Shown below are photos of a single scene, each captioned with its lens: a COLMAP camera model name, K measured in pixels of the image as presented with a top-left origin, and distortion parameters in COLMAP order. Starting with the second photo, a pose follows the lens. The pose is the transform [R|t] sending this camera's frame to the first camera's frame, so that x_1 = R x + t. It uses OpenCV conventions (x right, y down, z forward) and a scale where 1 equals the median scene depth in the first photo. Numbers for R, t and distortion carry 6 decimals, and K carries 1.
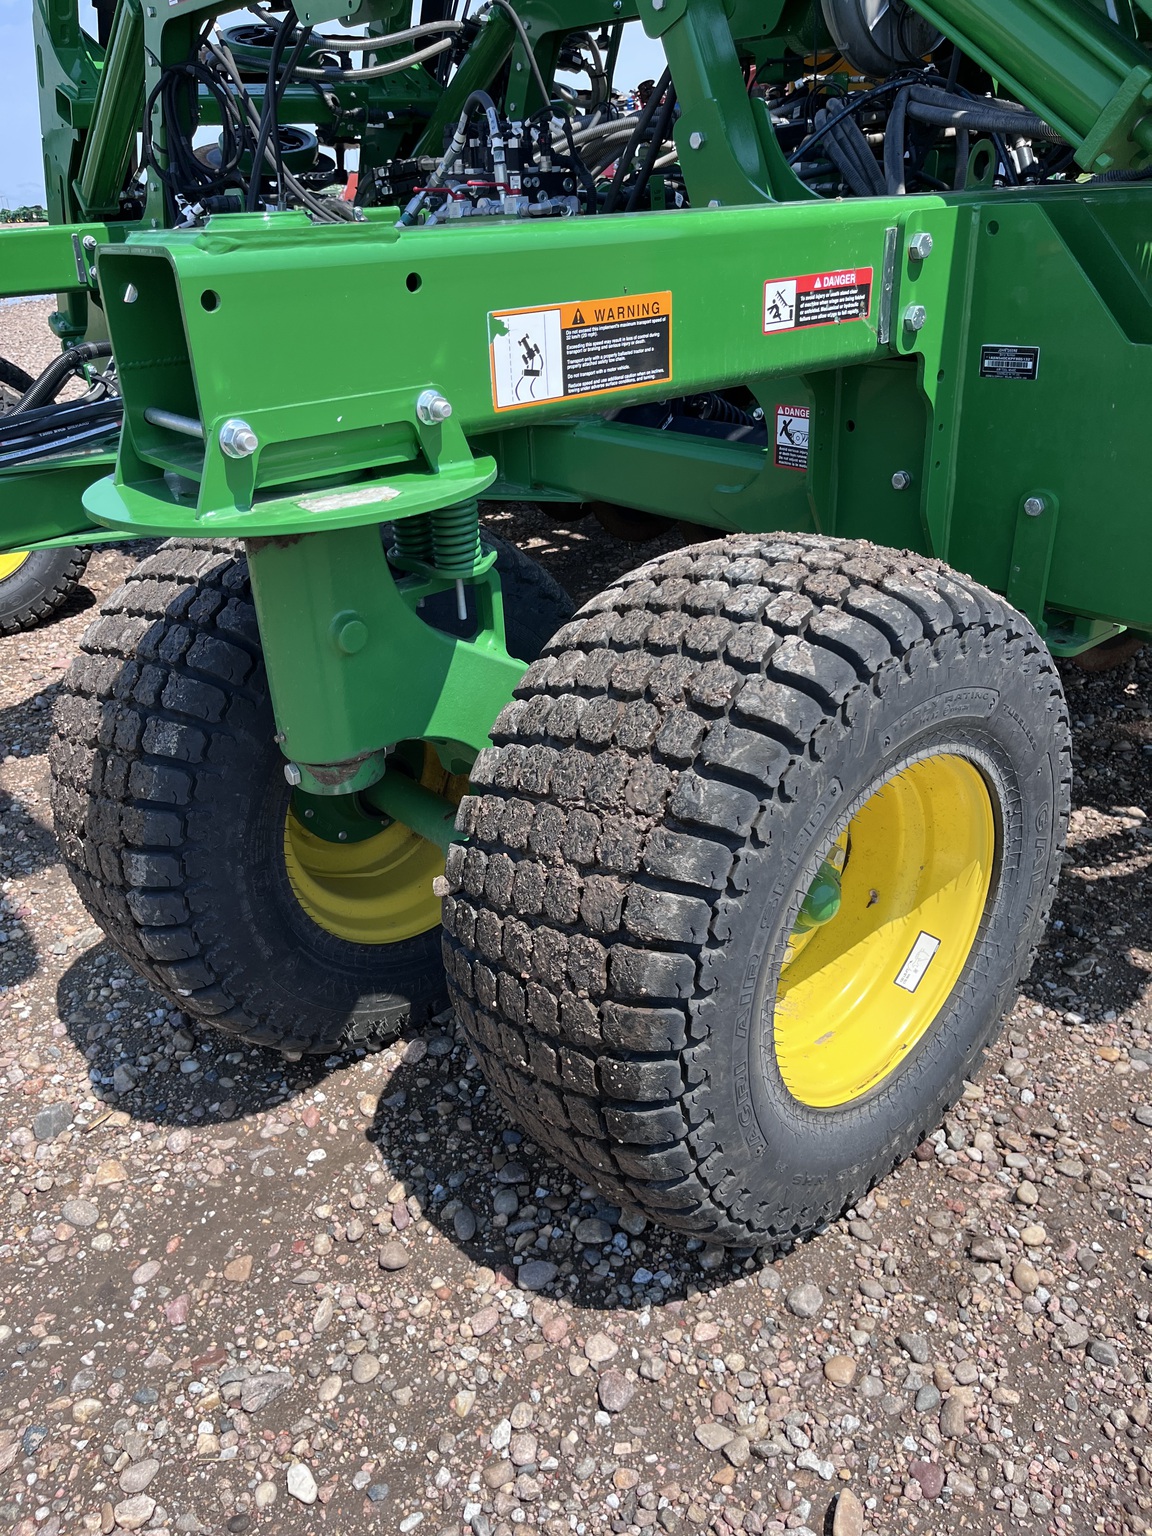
lens RADIAL K [[1187.5, 0, 576.0], [0, 1187.5, 768.0], [0, 0, 1]] dist [0.070053, -0.088009]
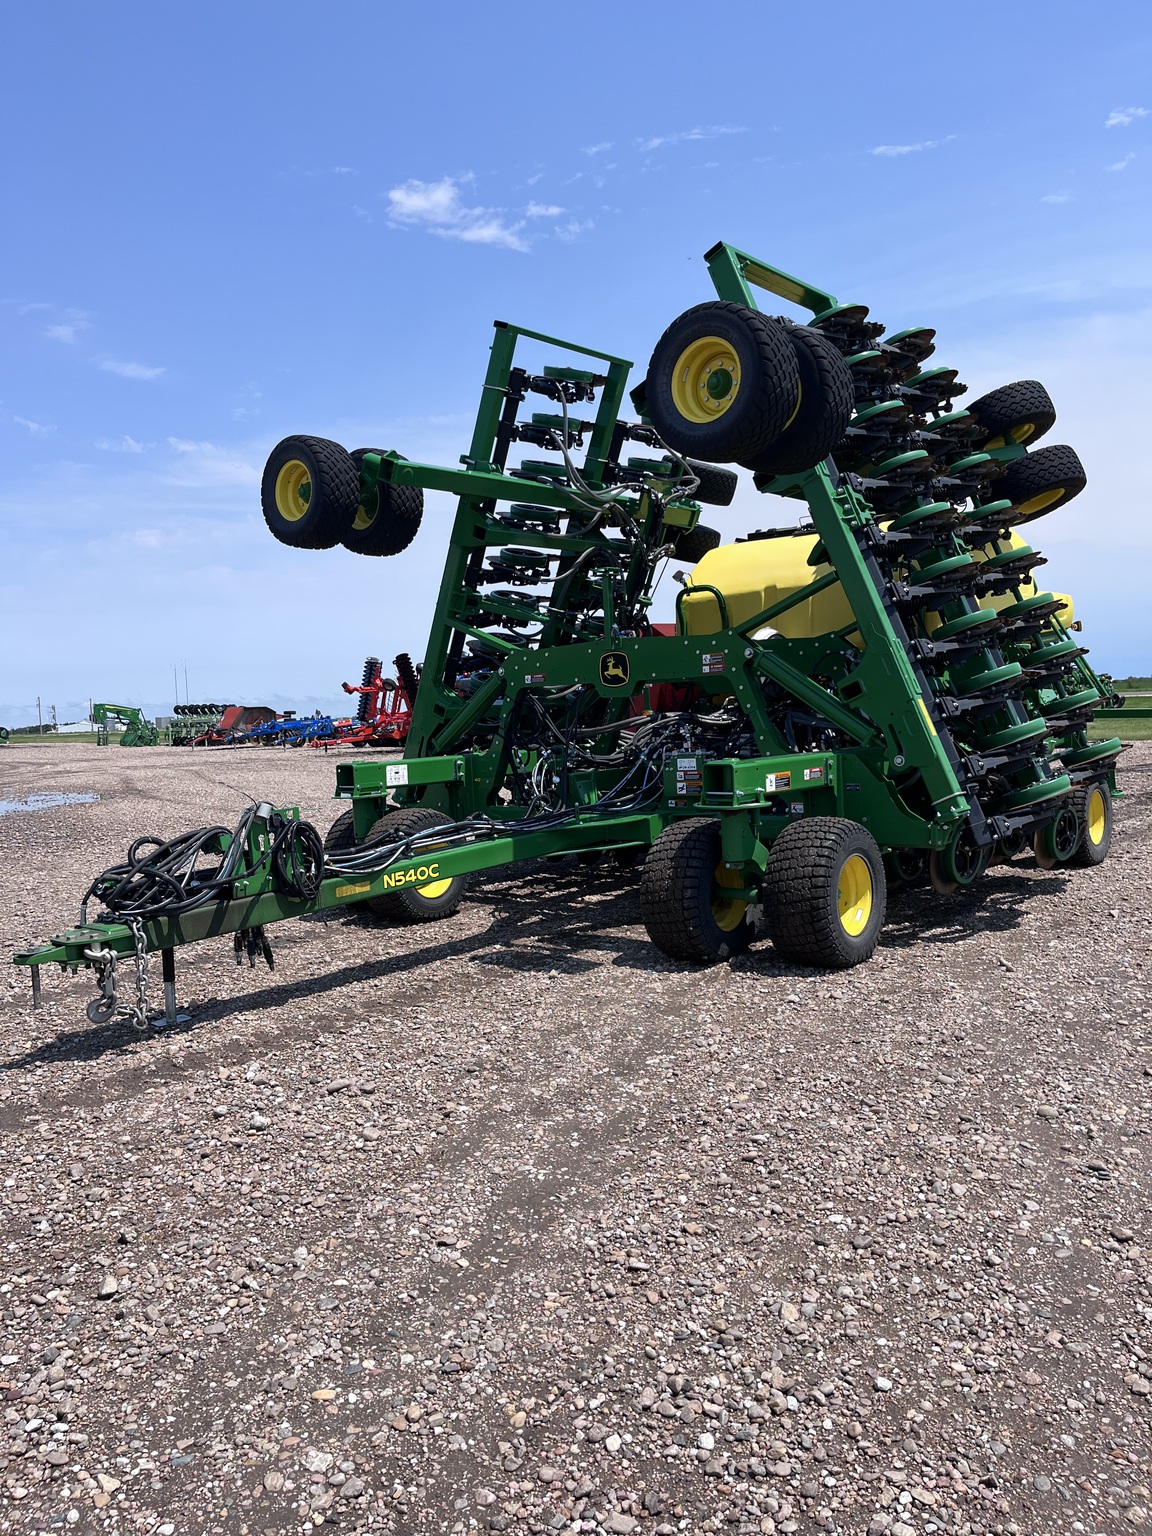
lens RADIAL K [[1187.5, 0, 576.0], [0, 1187.5, 768.0], [0, 0, 1]] dist [0.070053, -0.088009]
pose [[0.985665, -0.005719, 0.168615, -1.504240], [0.071425, 0.919587, -0.386339, 1.320508], [-0.152847, 0.392845, 0.906814, -3.081917]]
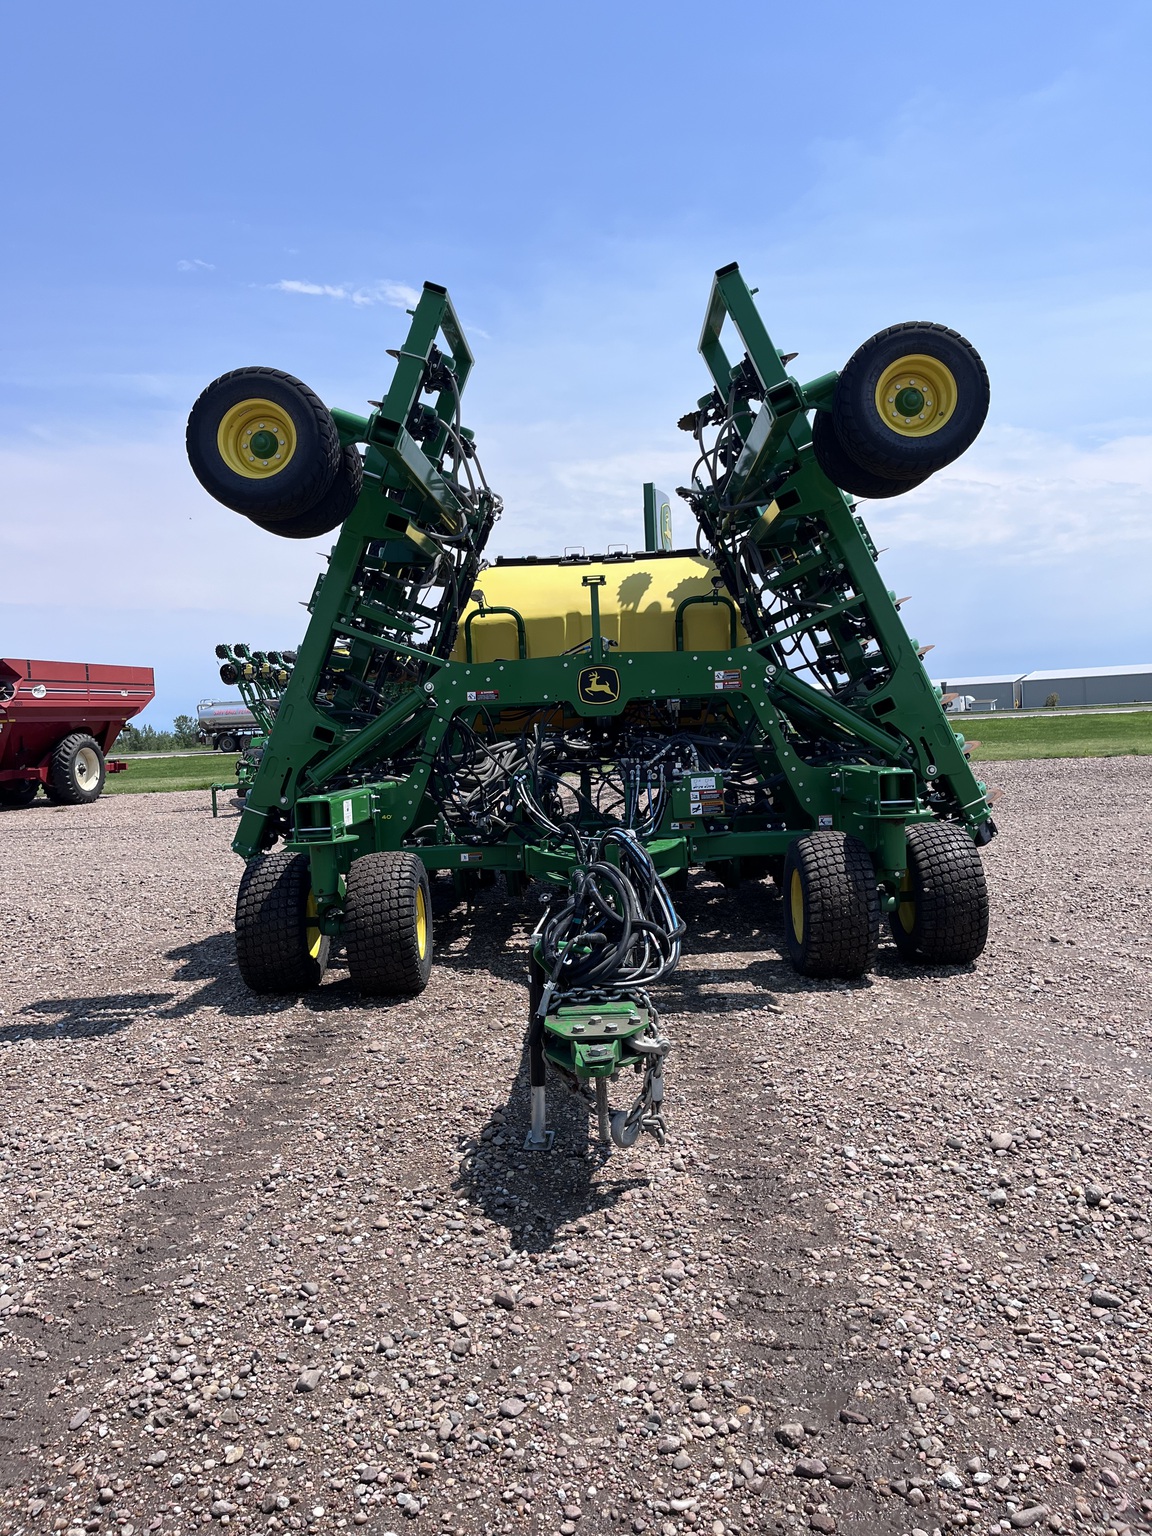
lens RADIAL K [[1157.3, 0, 576.0], [0, 1157.3, 768.0], [0, 0, 1]] dist [0.007581, 0.000502]
pose [[0.652790, -0.013135, 0.757425, -4.240976], [0.343020, 0.896599, -0.280084, 0.445744], [-0.675428, 0.442648, 0.589796, -0.970077]]
